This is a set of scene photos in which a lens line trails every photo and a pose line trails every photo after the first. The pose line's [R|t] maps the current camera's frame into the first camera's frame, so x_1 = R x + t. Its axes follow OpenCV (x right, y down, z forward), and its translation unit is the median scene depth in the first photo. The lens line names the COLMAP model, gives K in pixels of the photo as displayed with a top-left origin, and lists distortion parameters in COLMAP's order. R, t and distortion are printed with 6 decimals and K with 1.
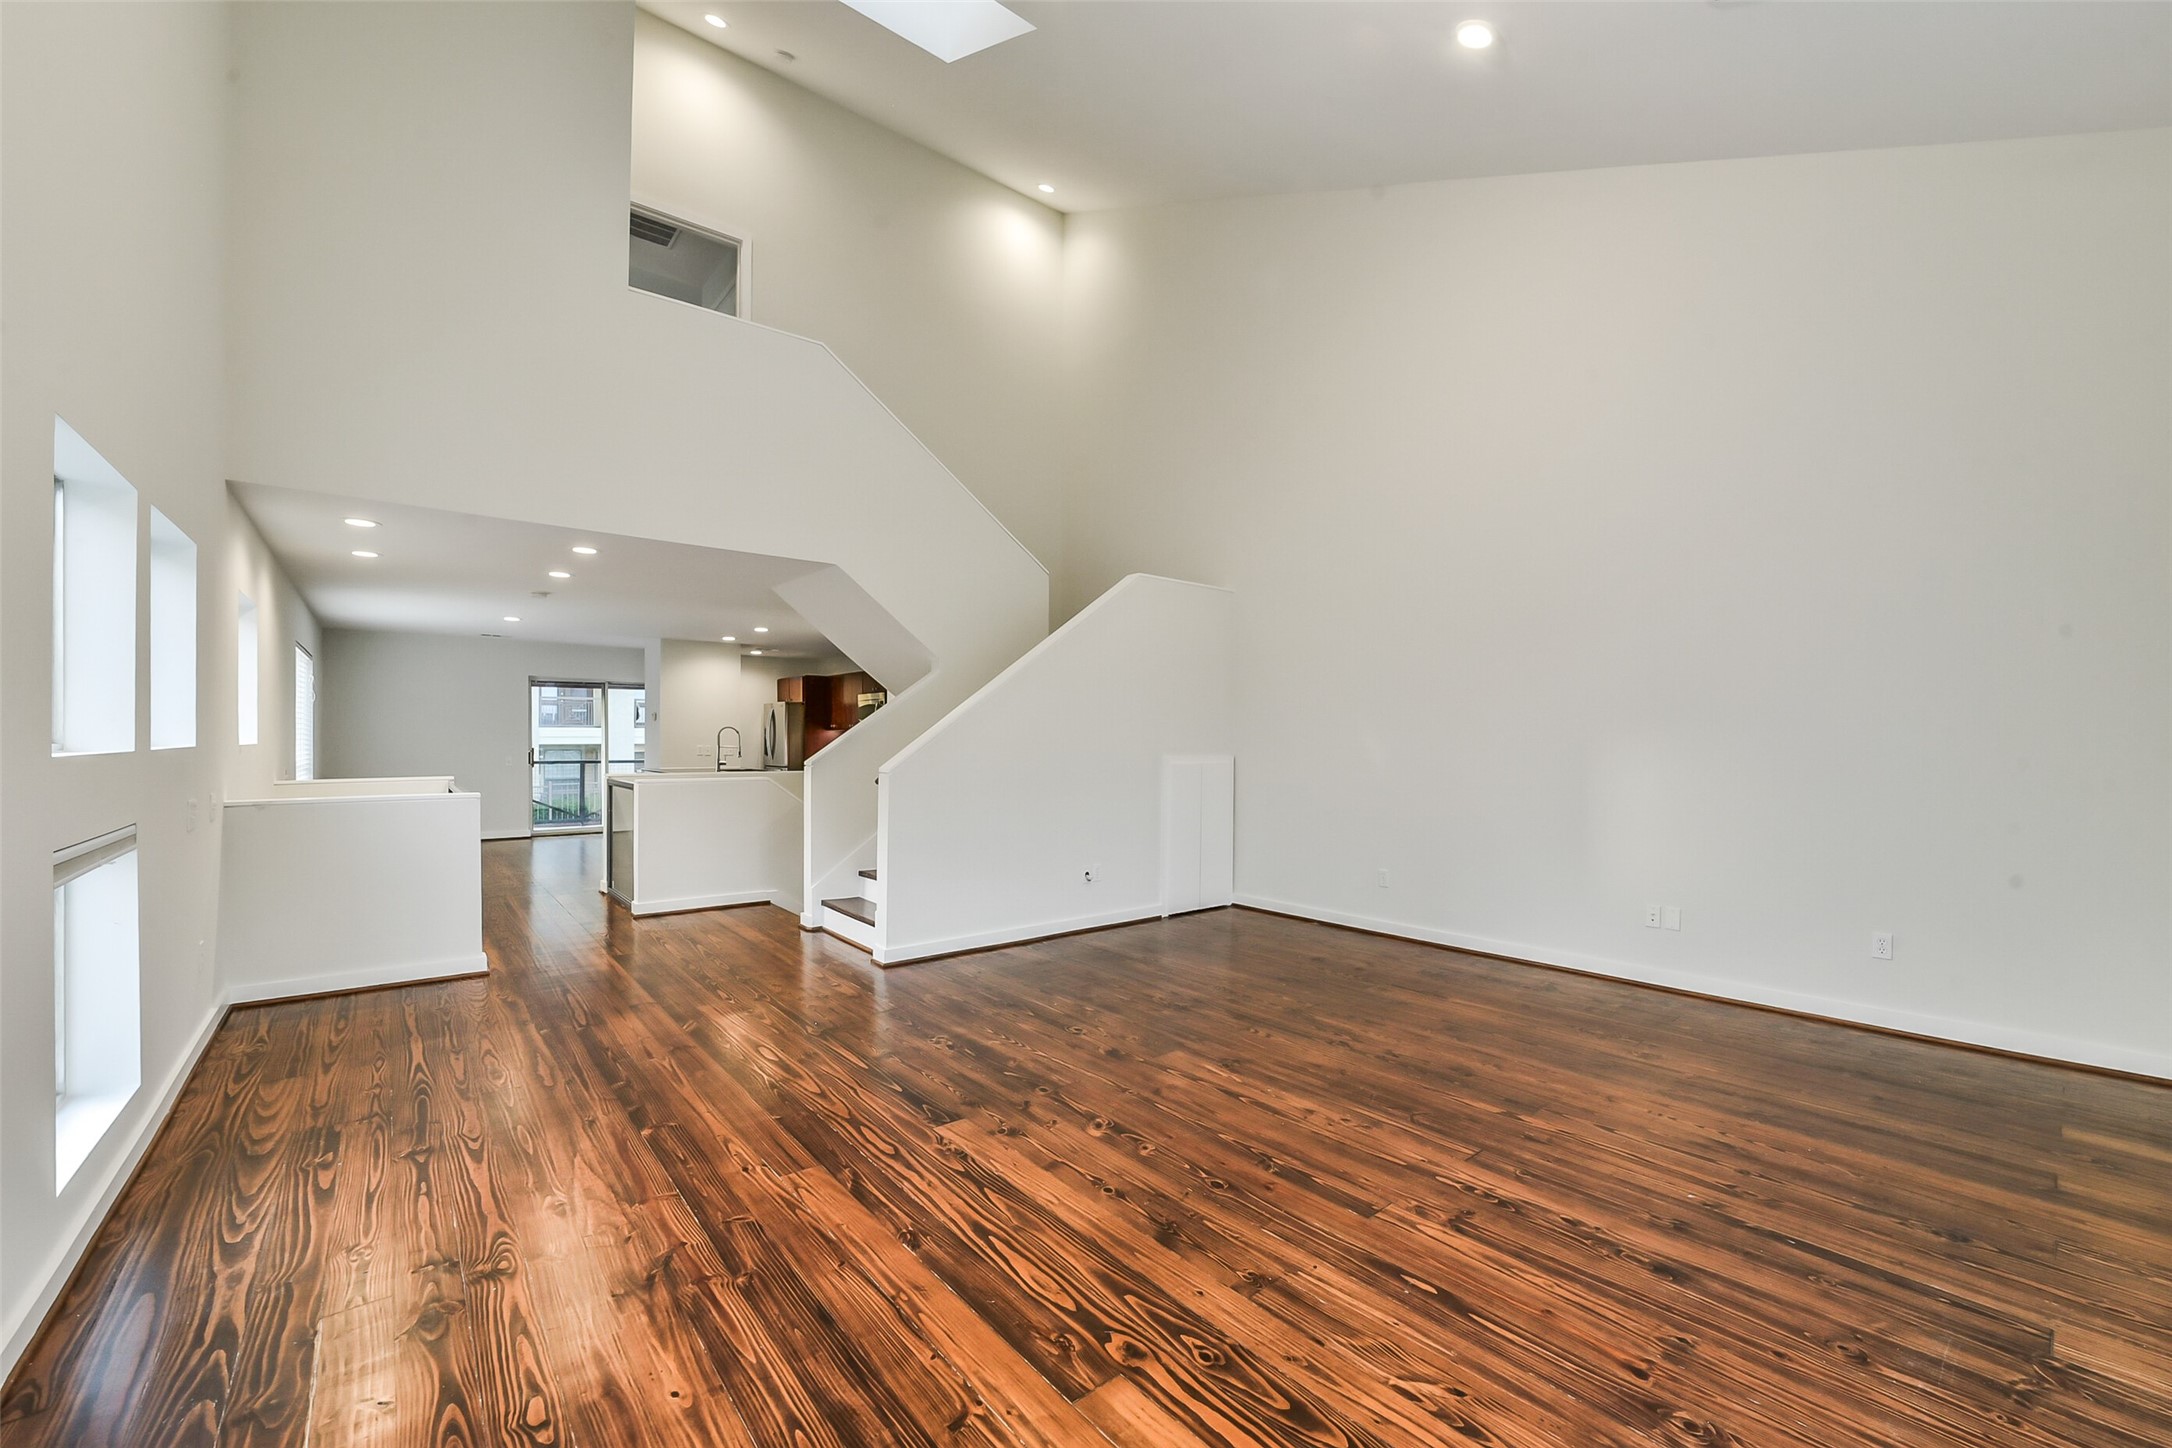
lens RADIAL K [[855.8, 0, 1081.4], [0, 855.8, 733.8], [0, 0, 1]] dist [-0.037118, 0.009813]
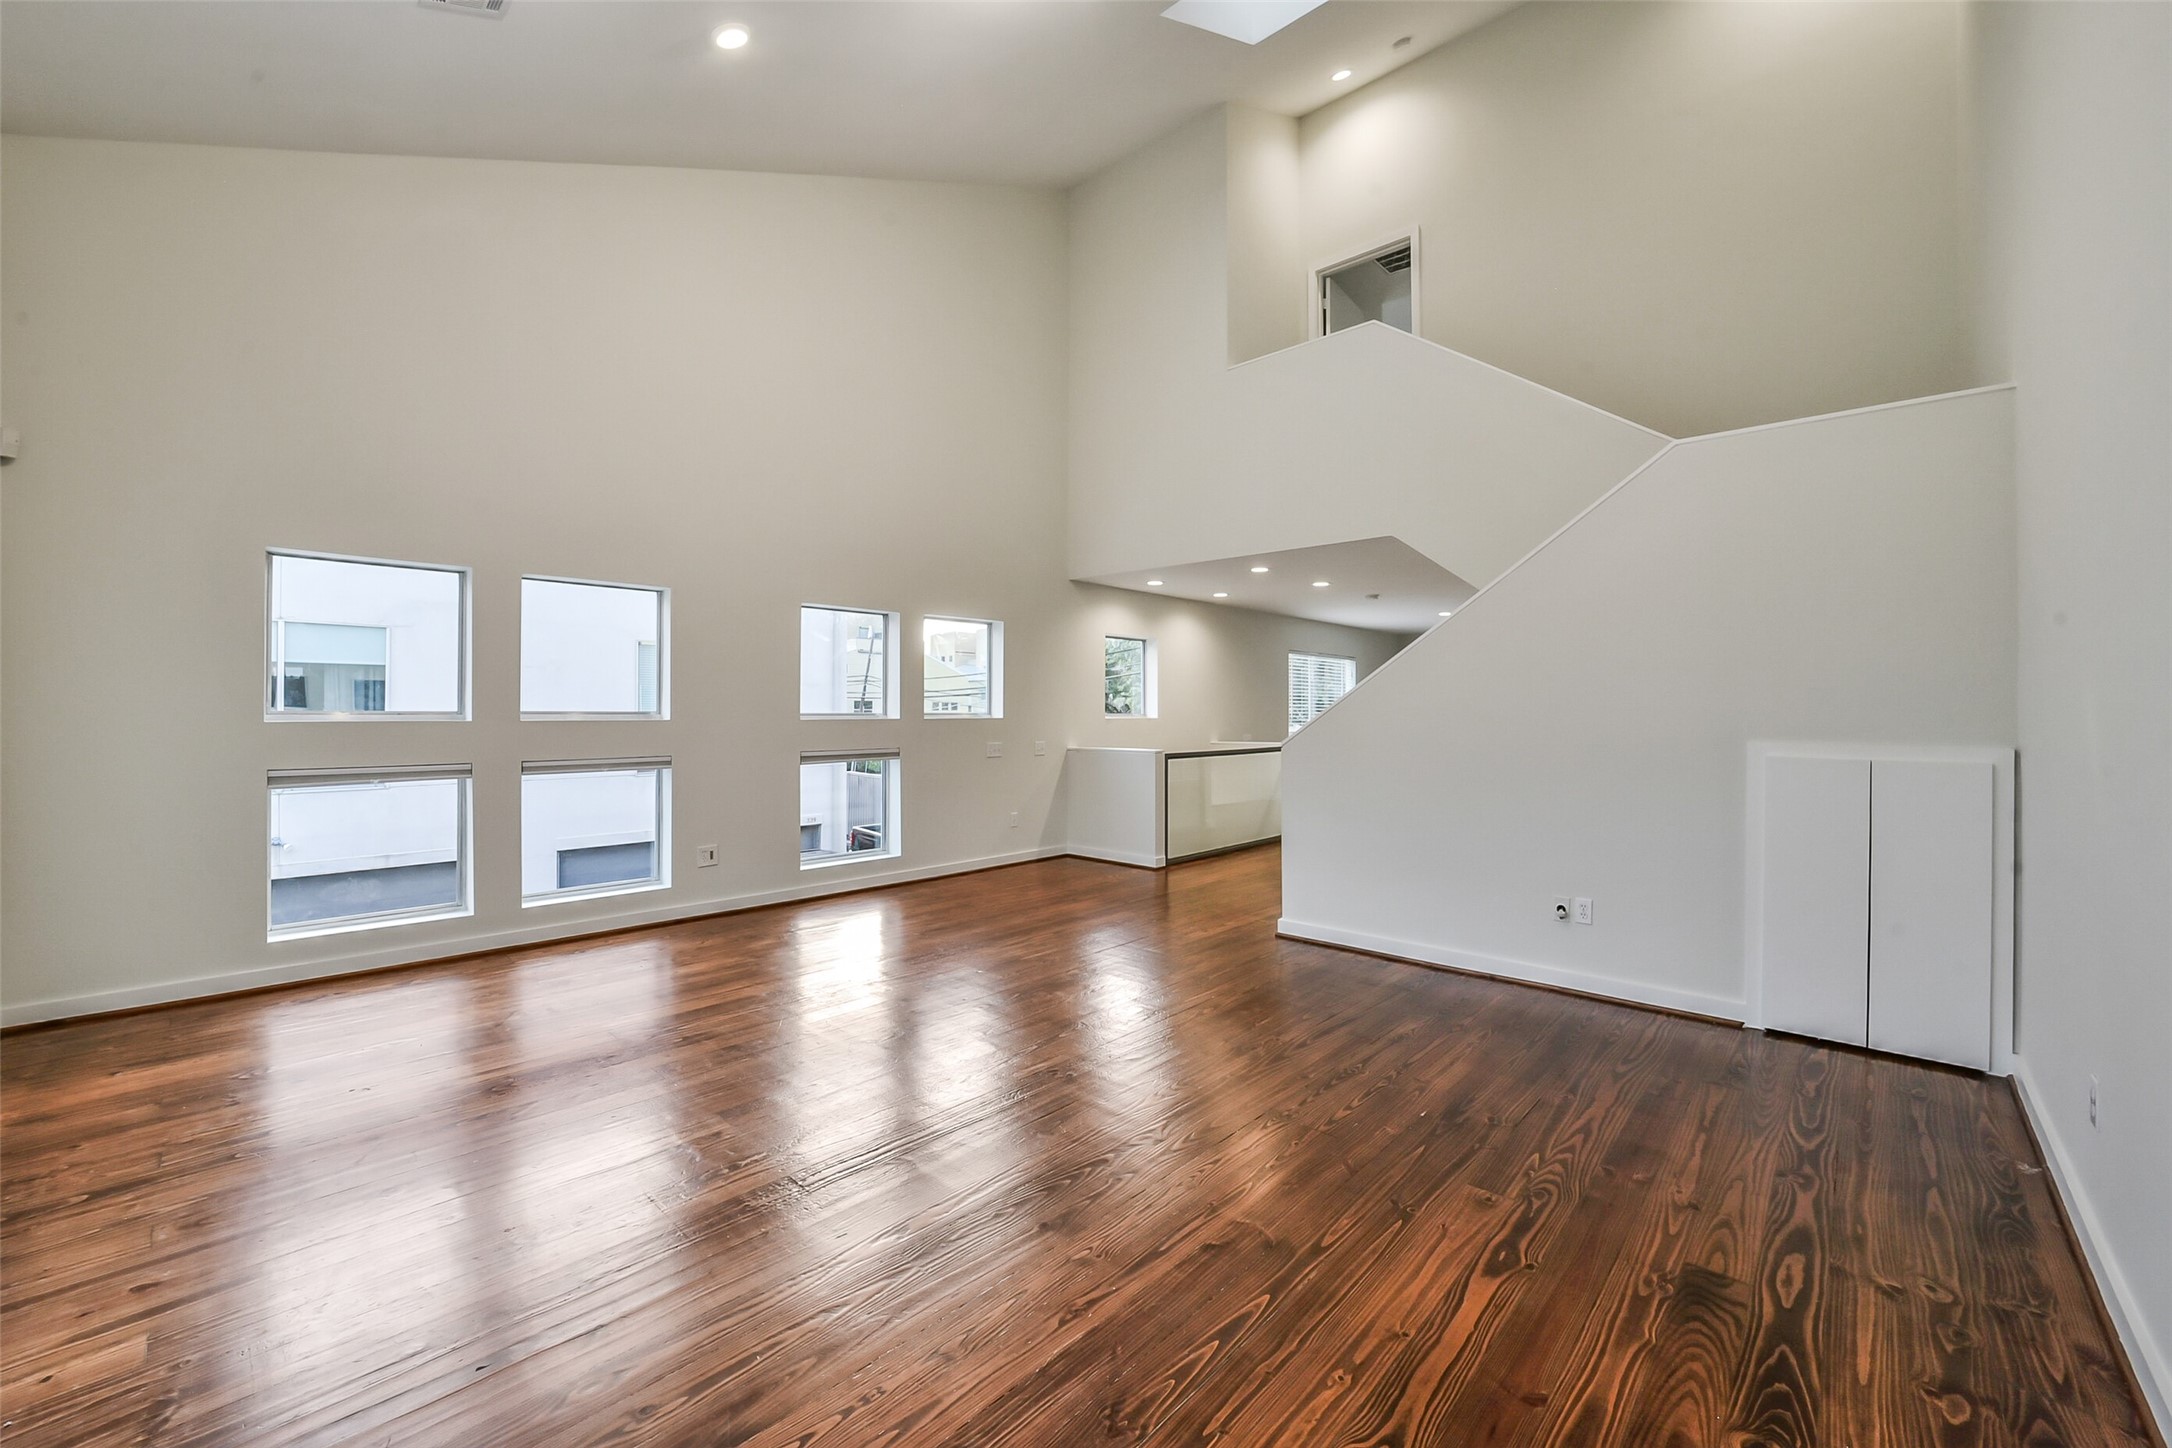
lens RADIAL K [[829.2, 0, 1080.0], [0, 829.2, 716.7], [0, 0, 1]] dist [-0.059314, 0.008323]
pose [[0.128973, -0.001408, -0.991647, 1.129021], [0.004432, 0.999990, -0.000844, 0.016061], [0.991638, -0.004286, 0.128978, 0.994412]]
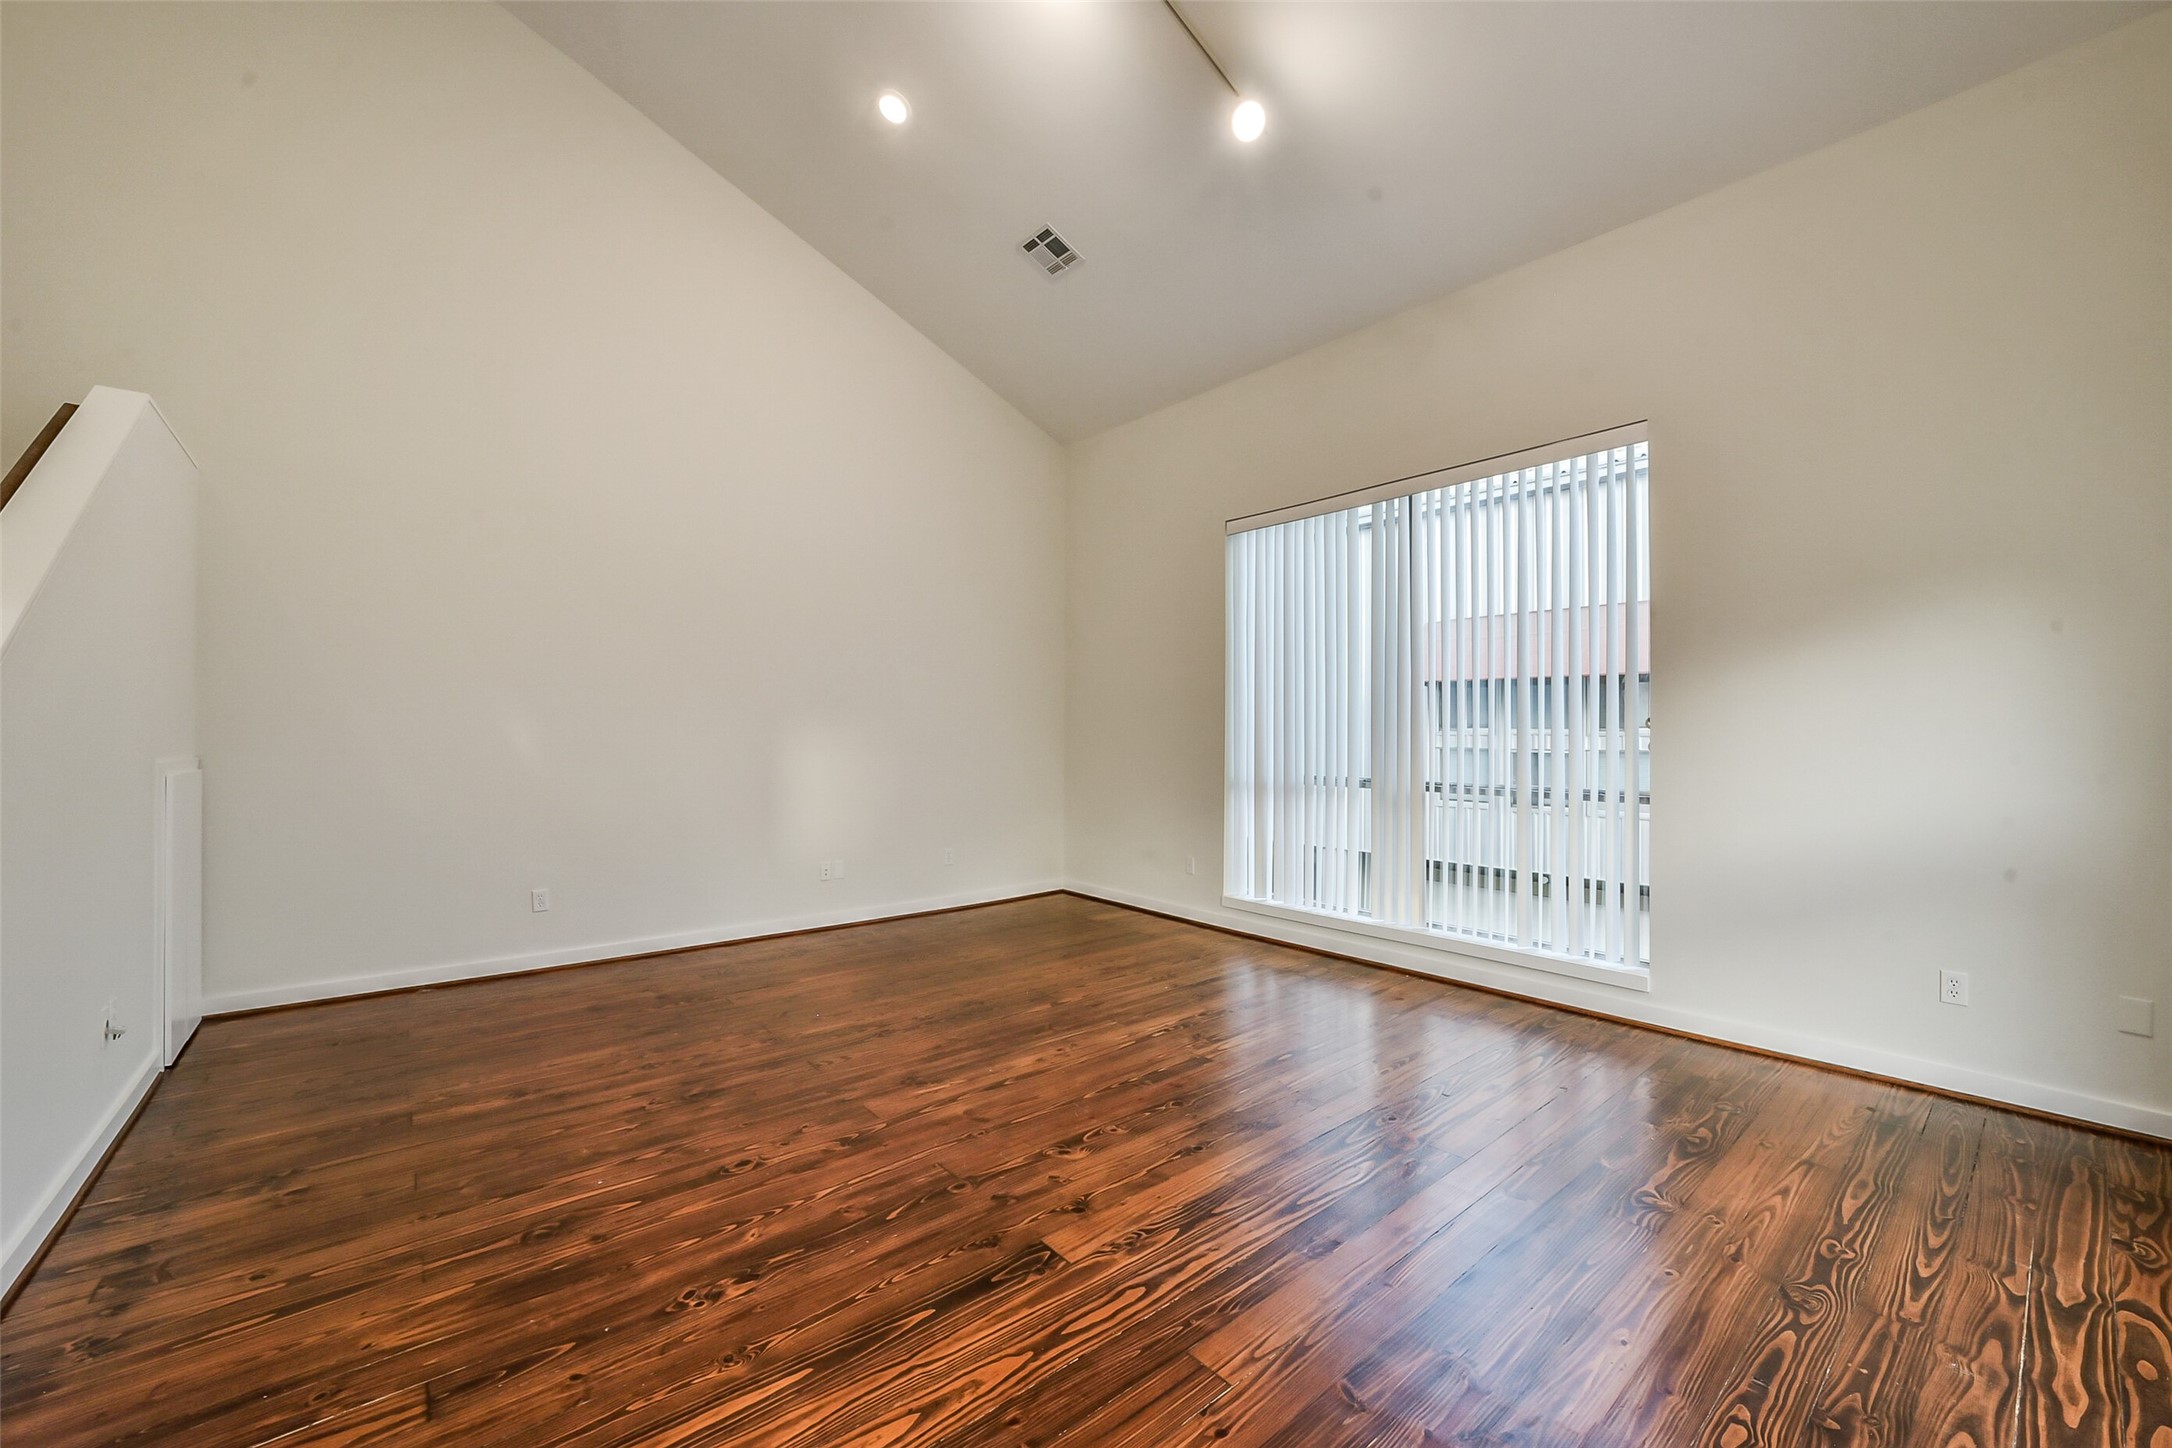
lens RADIAL K [[855.8, 0, 1081.4], [0, 855.8, 733.8], [0, 0, 1]] dist [-0.037118, 0.009813]
pose [[-0.007769, -0.008263, 0.999936, -0.819077], [-0.010237, 0.999914, 0.008184, -0.001446], [-0.999917, -0.010173, -0.007853, 0.904797]]
